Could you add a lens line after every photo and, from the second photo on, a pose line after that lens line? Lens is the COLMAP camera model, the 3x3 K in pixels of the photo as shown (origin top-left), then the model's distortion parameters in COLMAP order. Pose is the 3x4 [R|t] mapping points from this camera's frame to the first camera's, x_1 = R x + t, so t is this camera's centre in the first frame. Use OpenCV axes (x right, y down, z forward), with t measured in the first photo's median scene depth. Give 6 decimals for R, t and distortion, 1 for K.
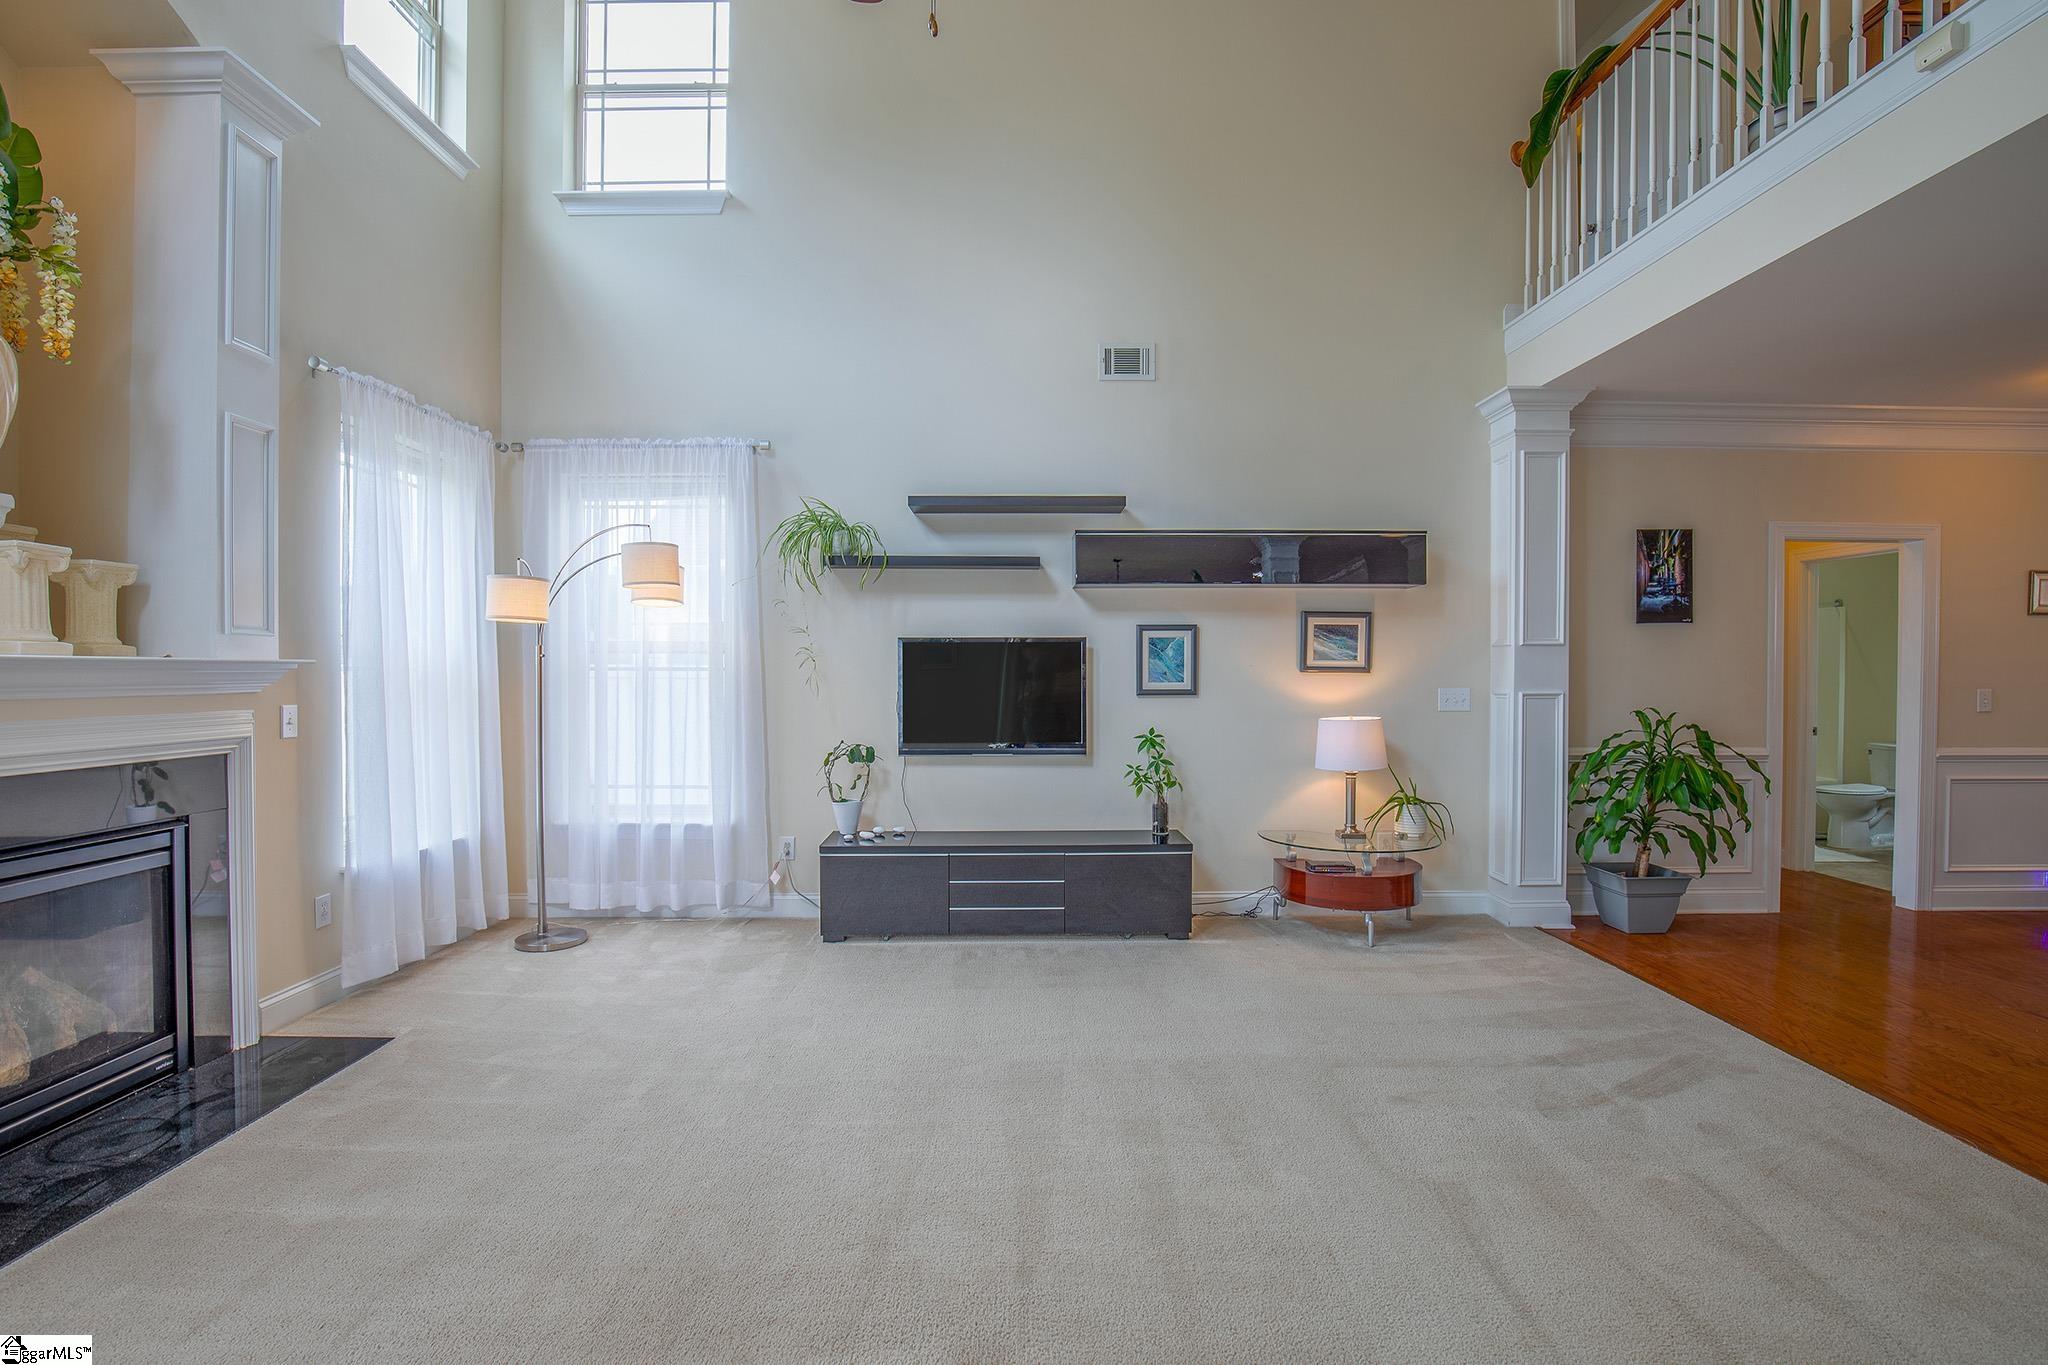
lens RADIAL K [[973.6, 0, 1025.3], [0, 973.6, 691.1], [0, 0, 1]] dist [-0.028734, 0.002502]
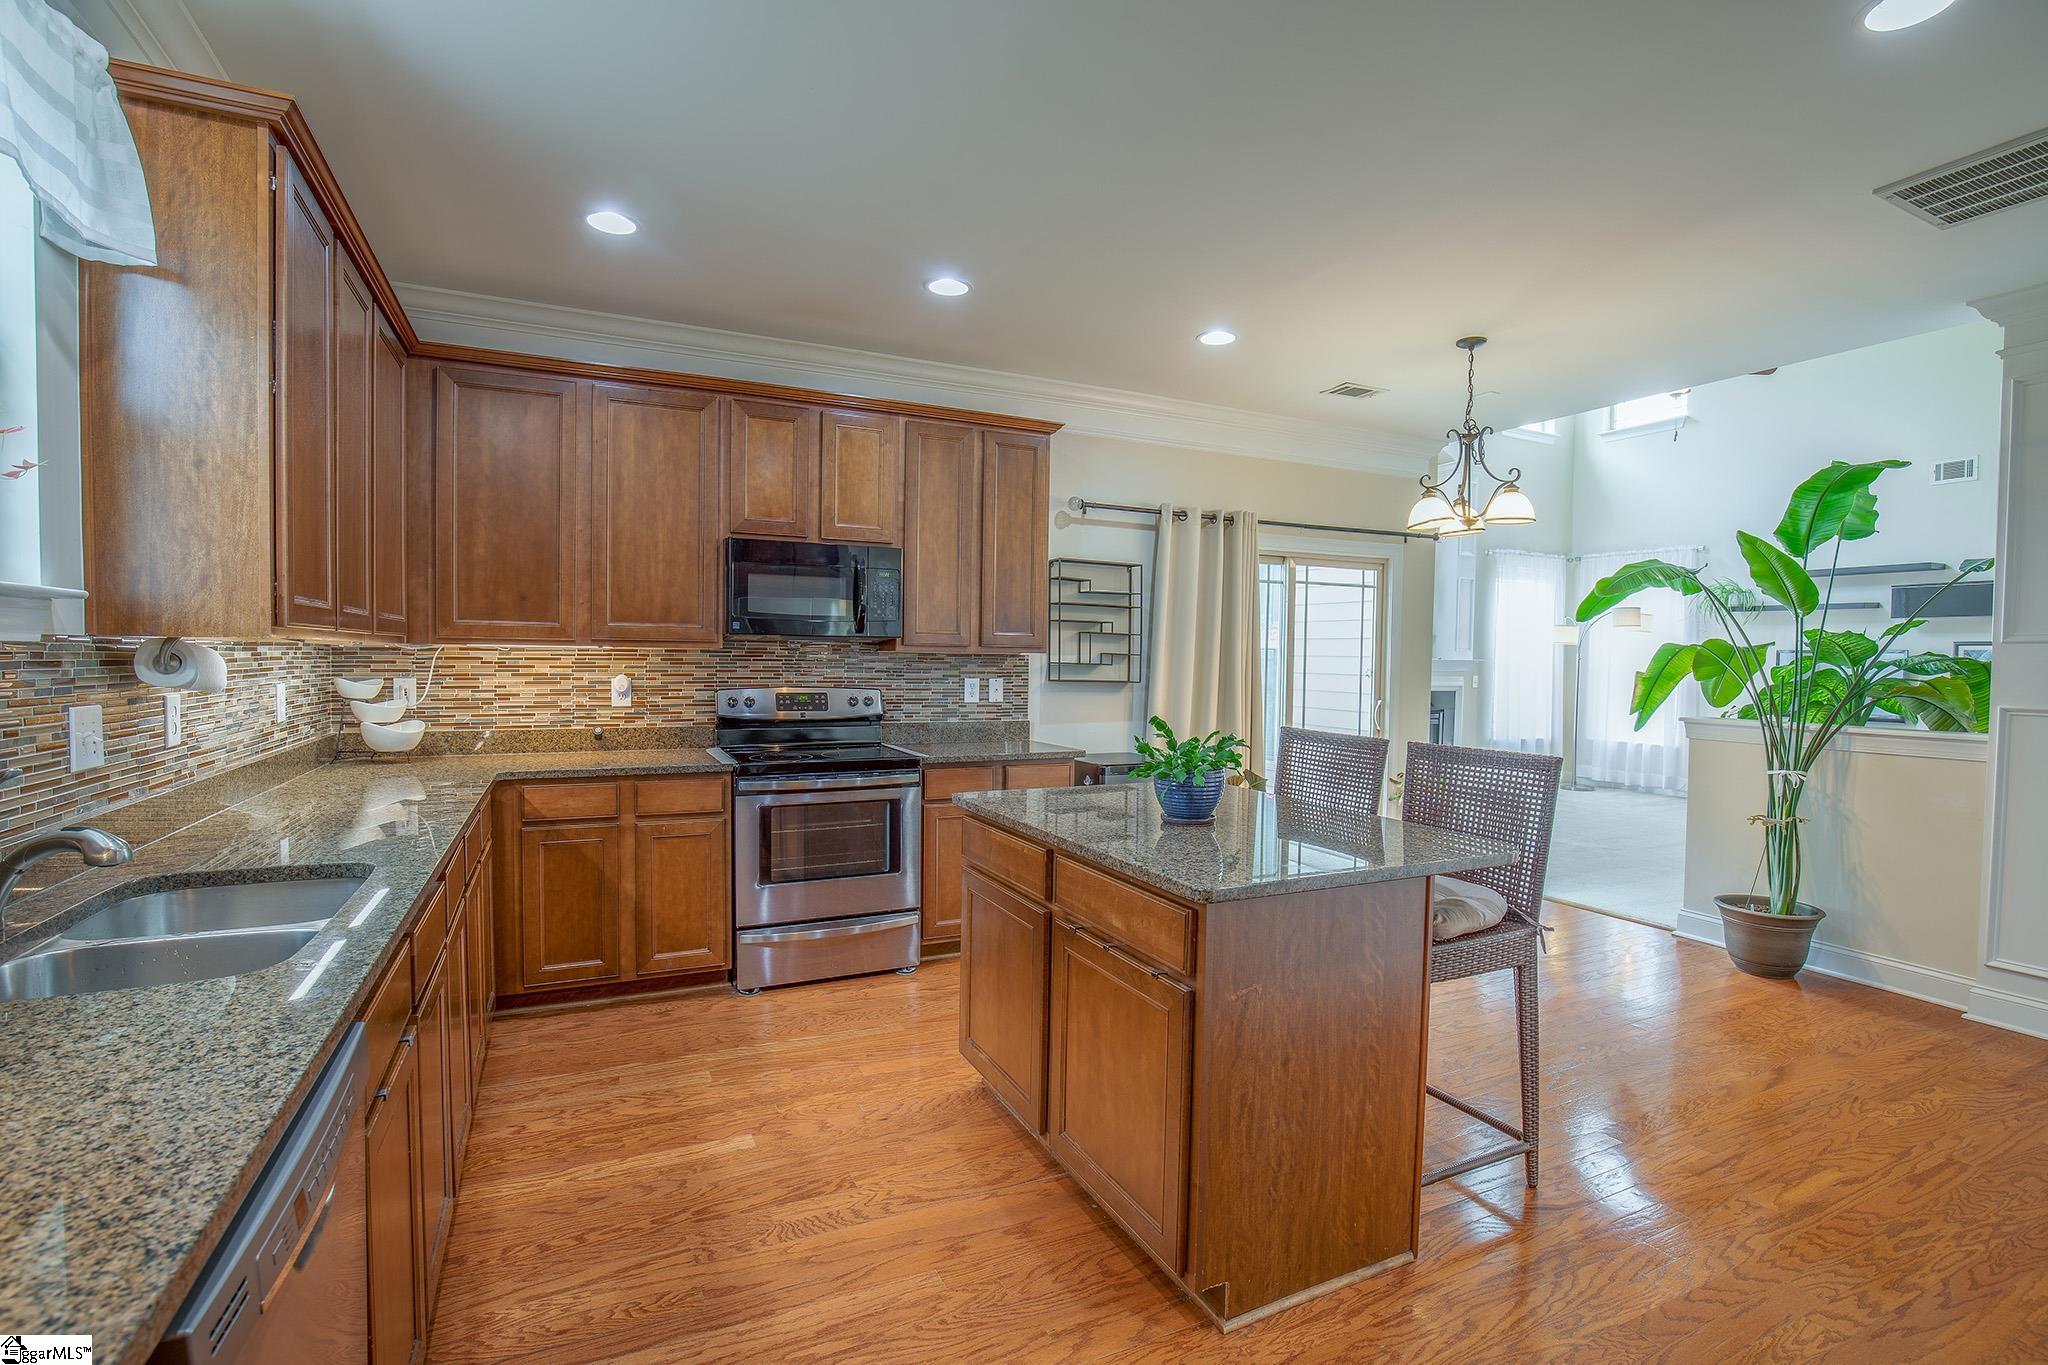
lens RADIAL K [[973.6, 0, 1008.8], [0, 973.6, 684.4], [0, 0, 1]] dist [-0.028734, 0.002502]
pose [[0.429445, 0.030086, -0.902592, 0.868293], [-0.033619, 0.999285, 0.017313, 0.026158], [0.902467, 0.022909, 0.430150, -1.047588]]
